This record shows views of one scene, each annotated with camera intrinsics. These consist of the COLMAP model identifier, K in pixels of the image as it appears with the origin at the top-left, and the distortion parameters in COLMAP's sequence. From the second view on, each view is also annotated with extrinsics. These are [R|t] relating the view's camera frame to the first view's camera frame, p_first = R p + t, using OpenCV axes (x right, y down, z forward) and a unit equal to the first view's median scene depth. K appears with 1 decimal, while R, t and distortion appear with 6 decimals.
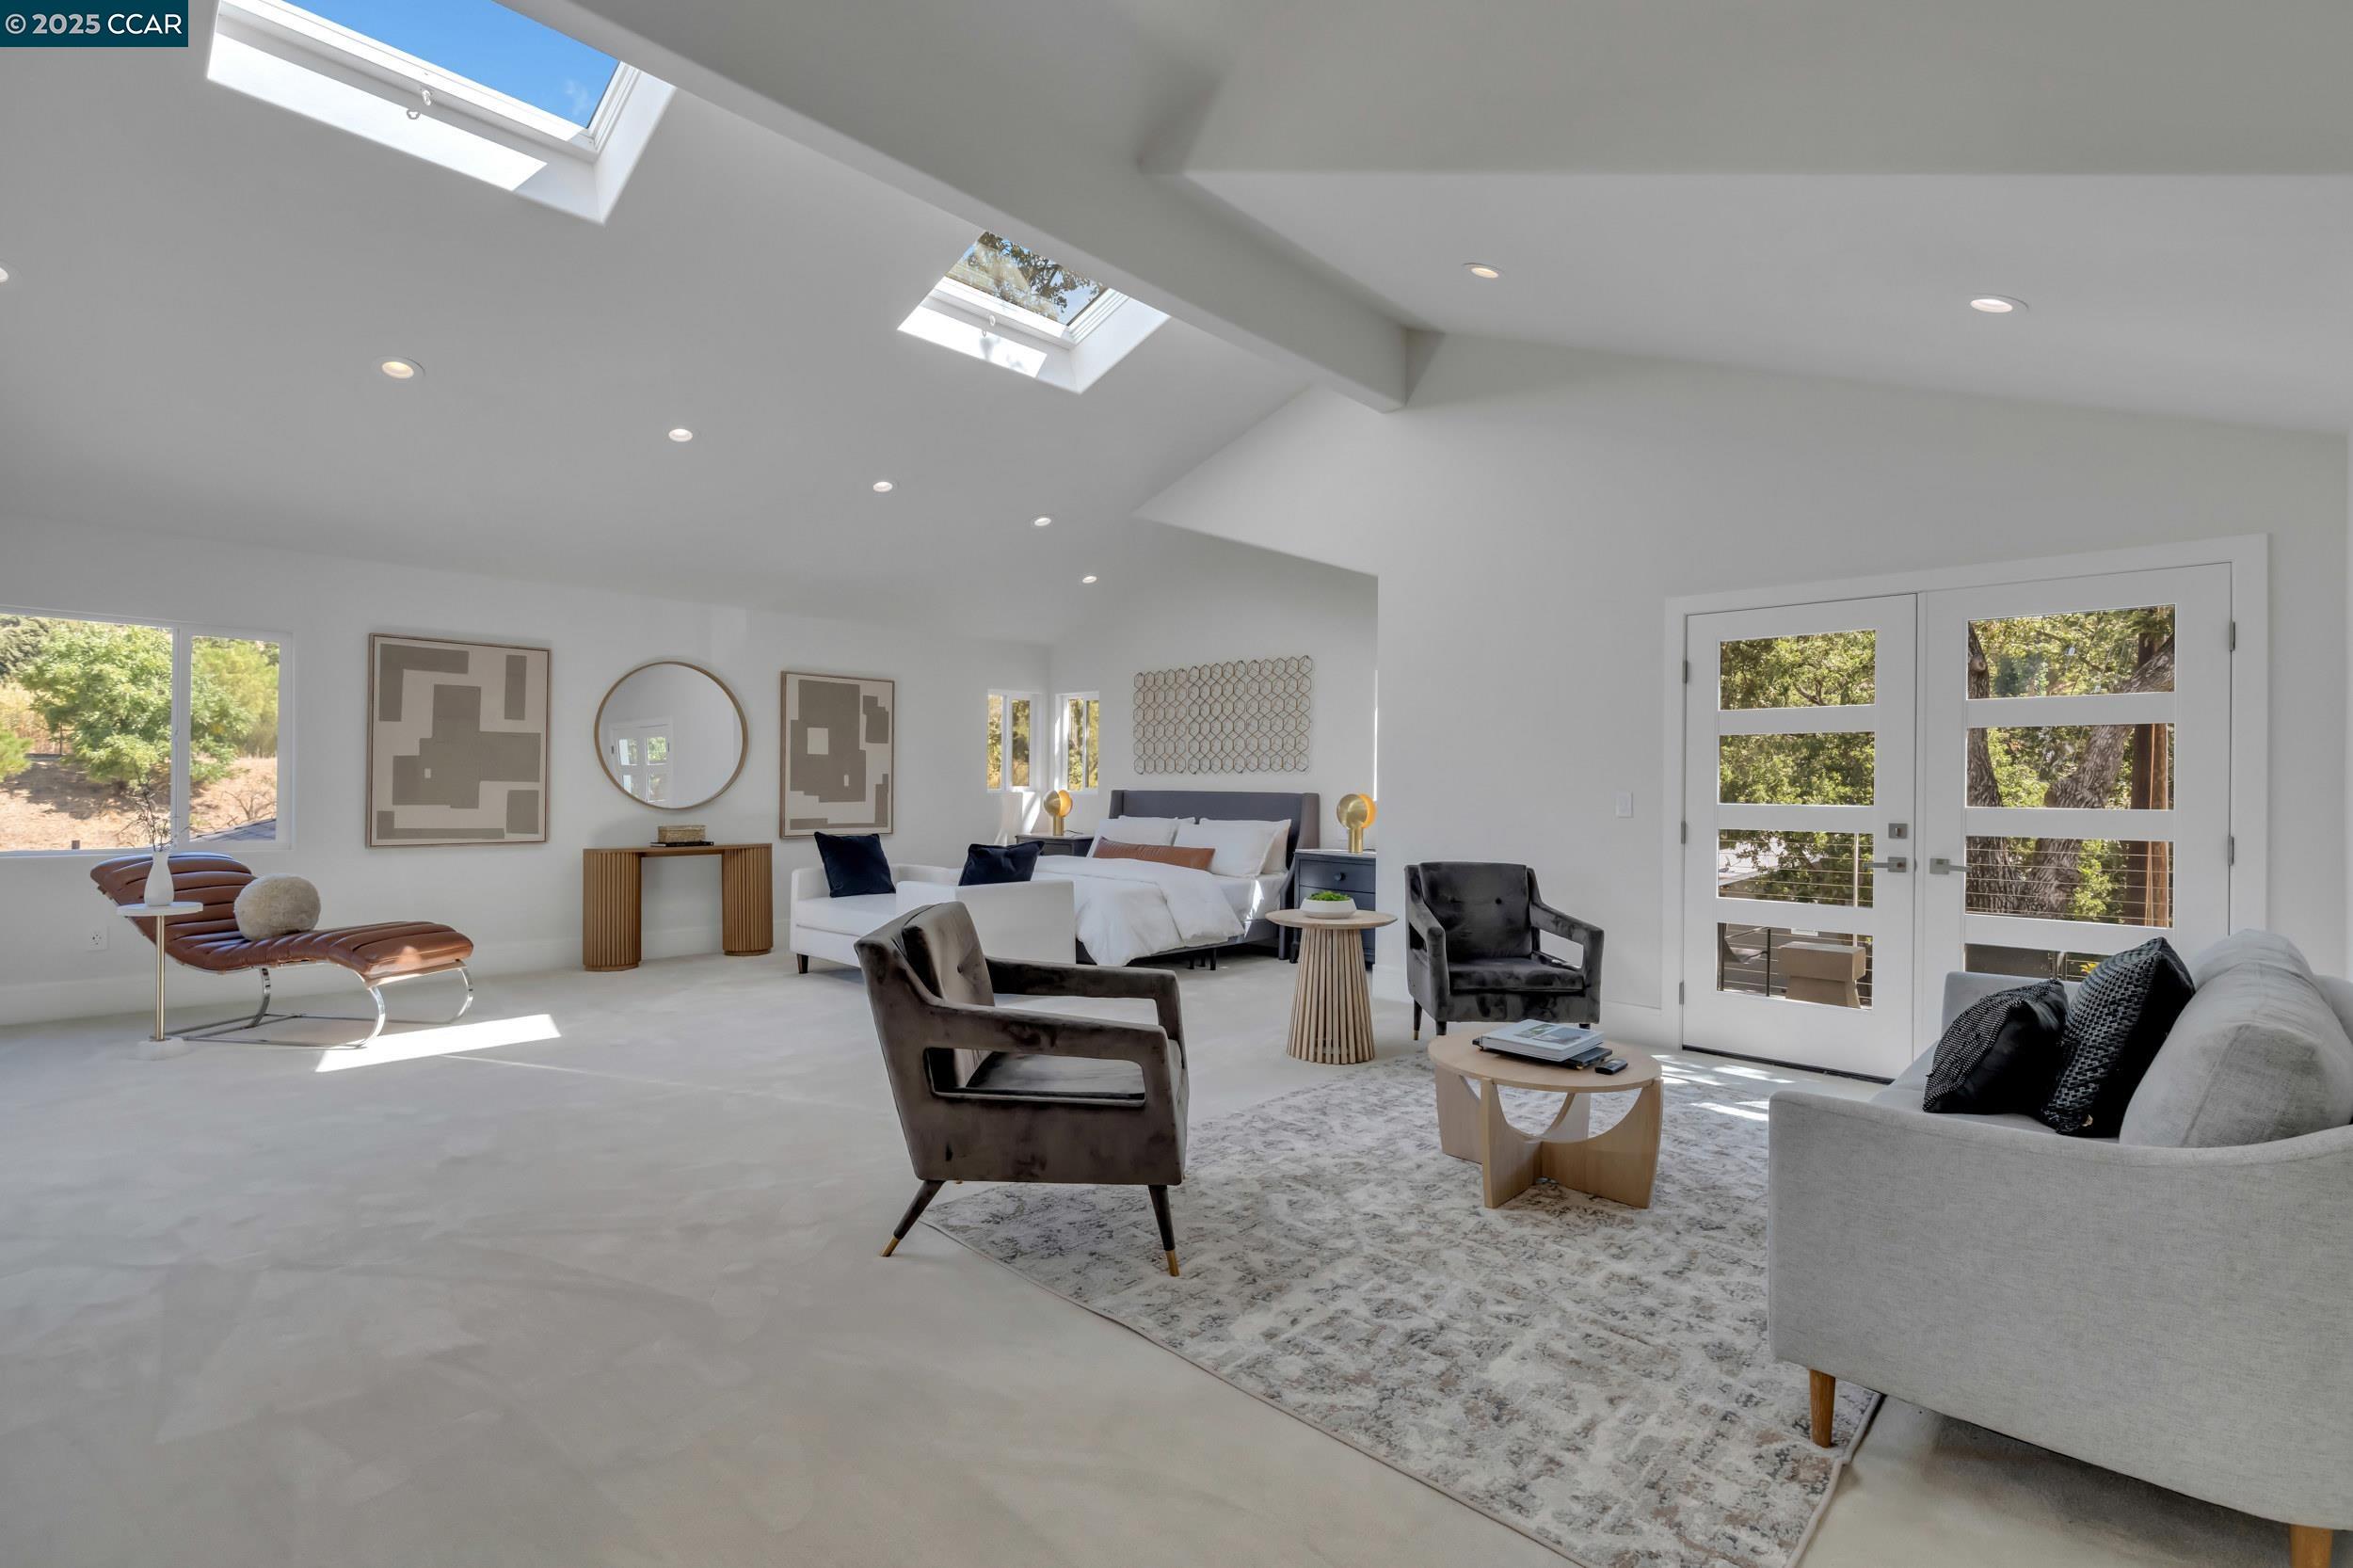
lens RADIAL K [[1074.8, 0, 1168.3], [0, 1074.8, 781.8], [0, 0, 1]] dist [-0.003662, -0.000136]
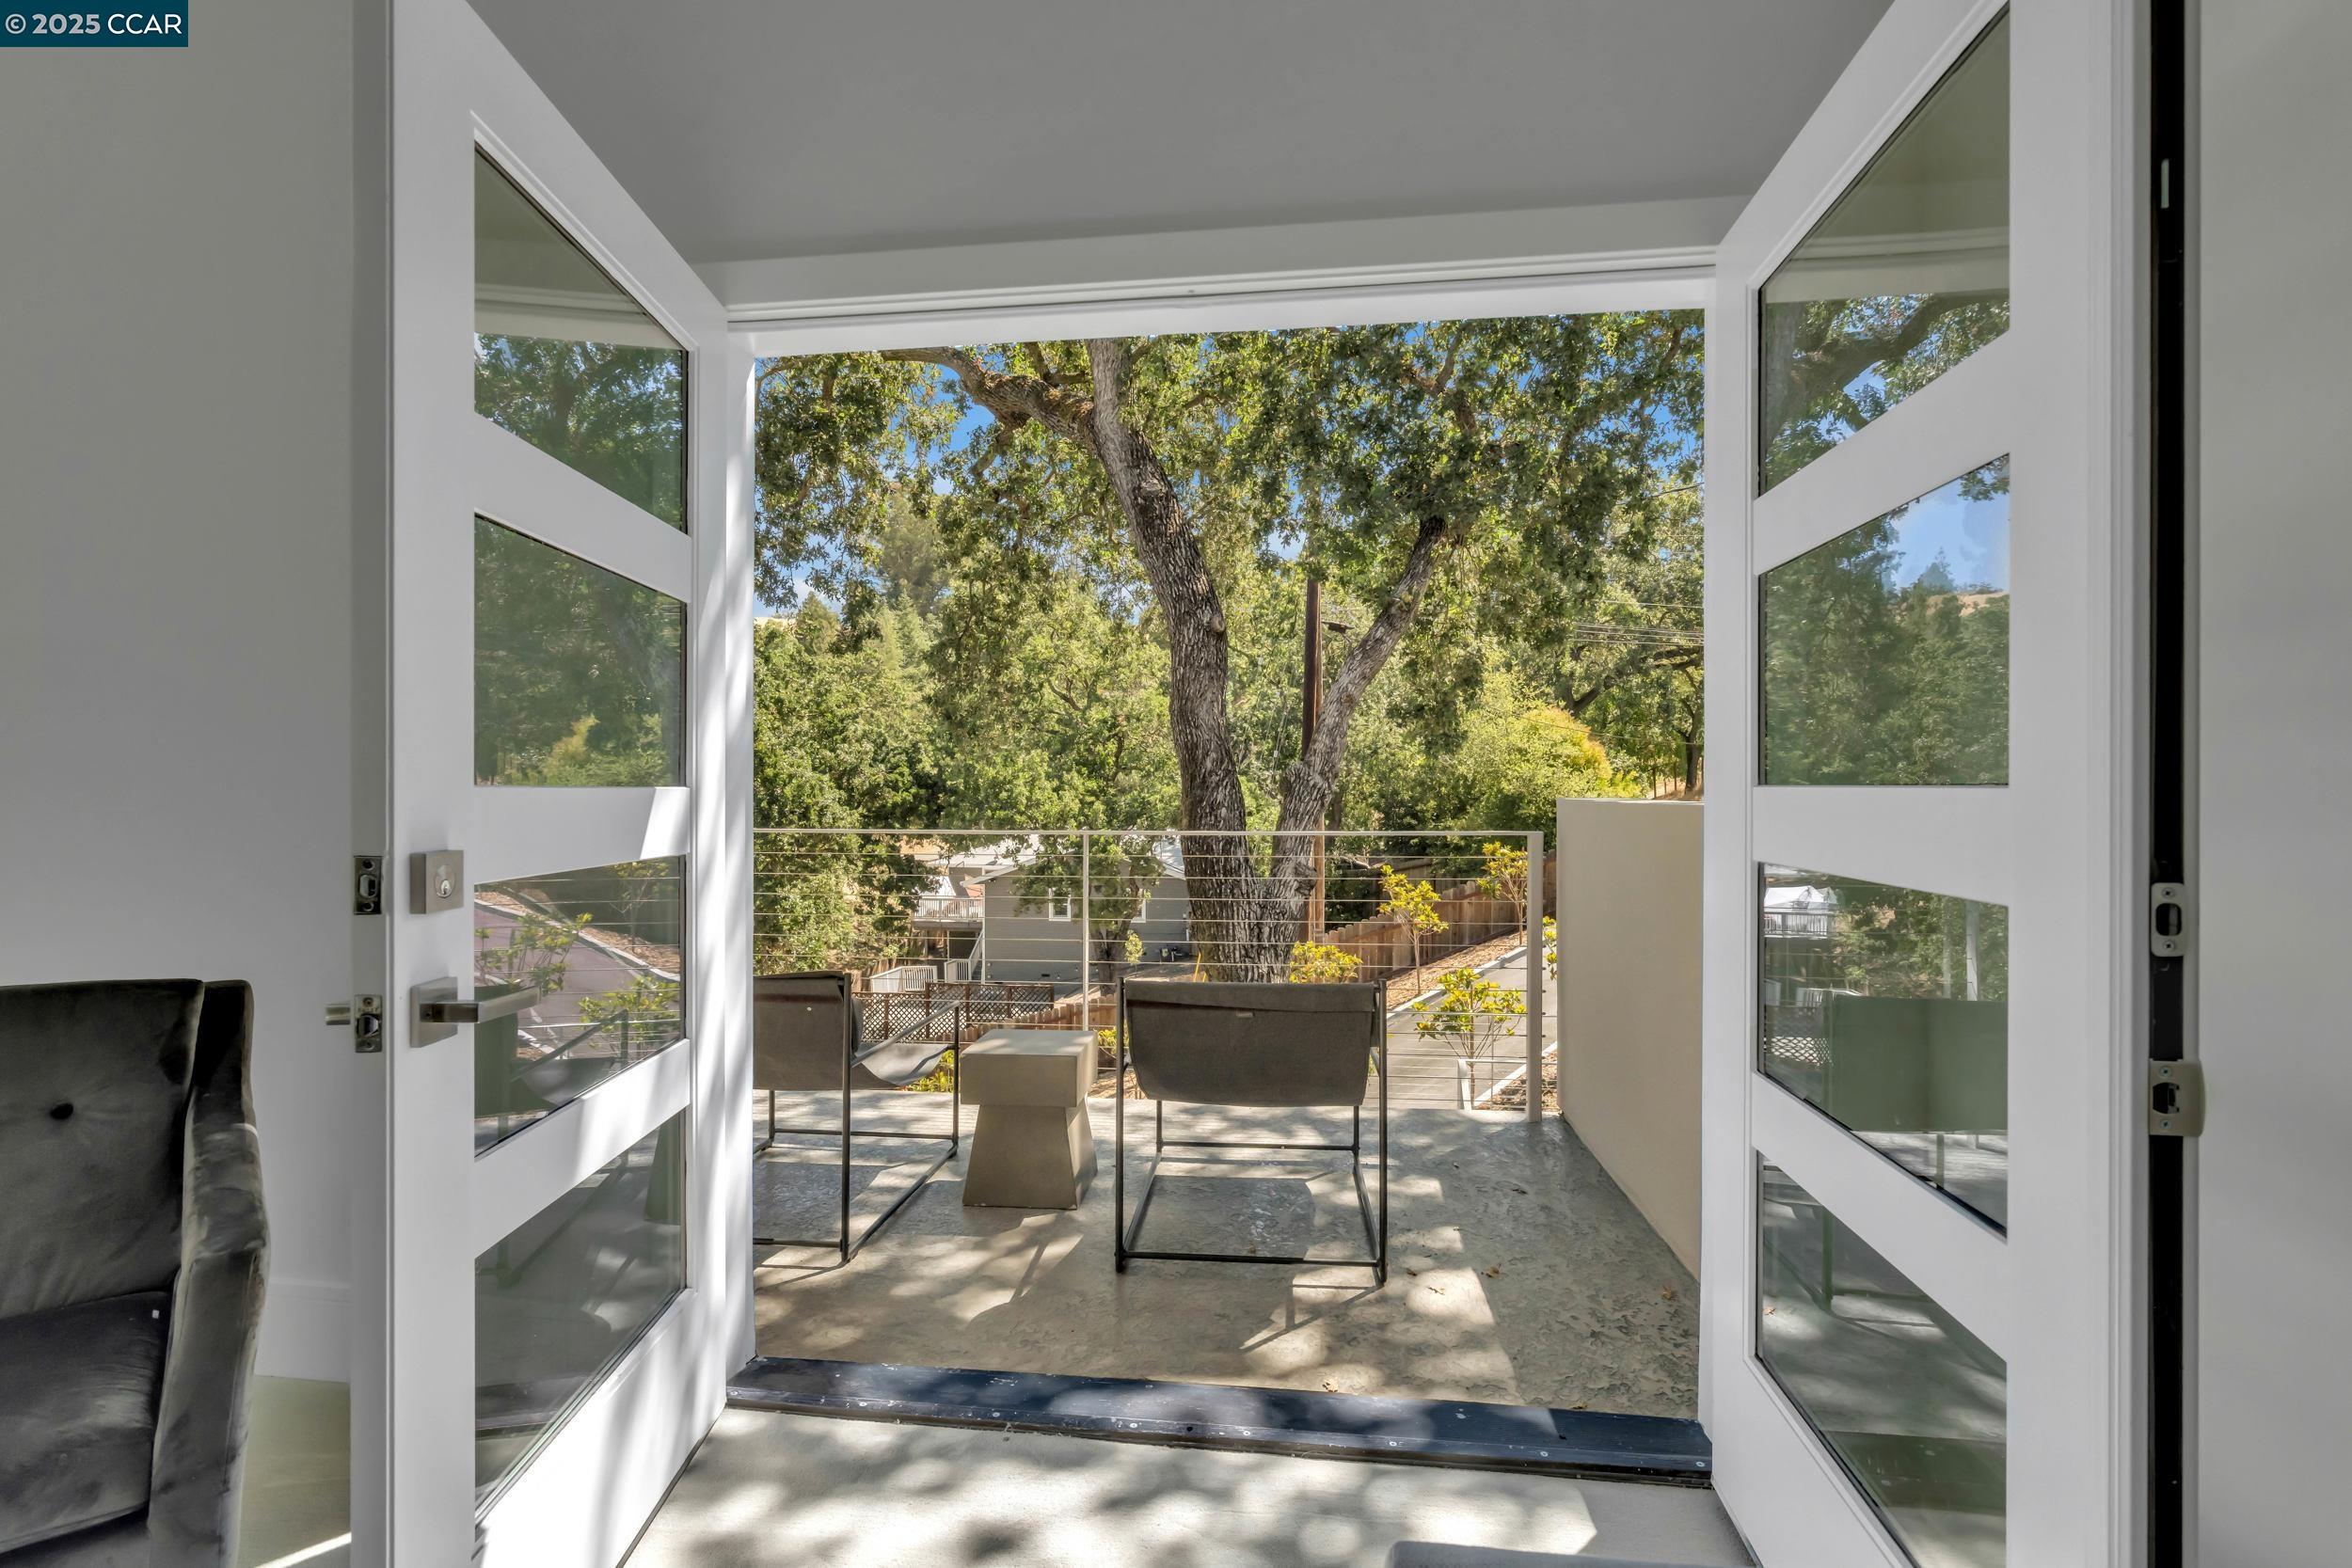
lens RADIAL K [[1074.2, 0, 1180.5], [0, 1074.2, 778.0], [0, 0, 1]] dist [-0.003662, -0.000136]
pose [[0.801401, -0.008260, 0.598070, 0.099547], [0.011072, 0.999938, -0.001027, 0.004074], [-0.598025, 0.007445, 0.801443, 0.149760]]
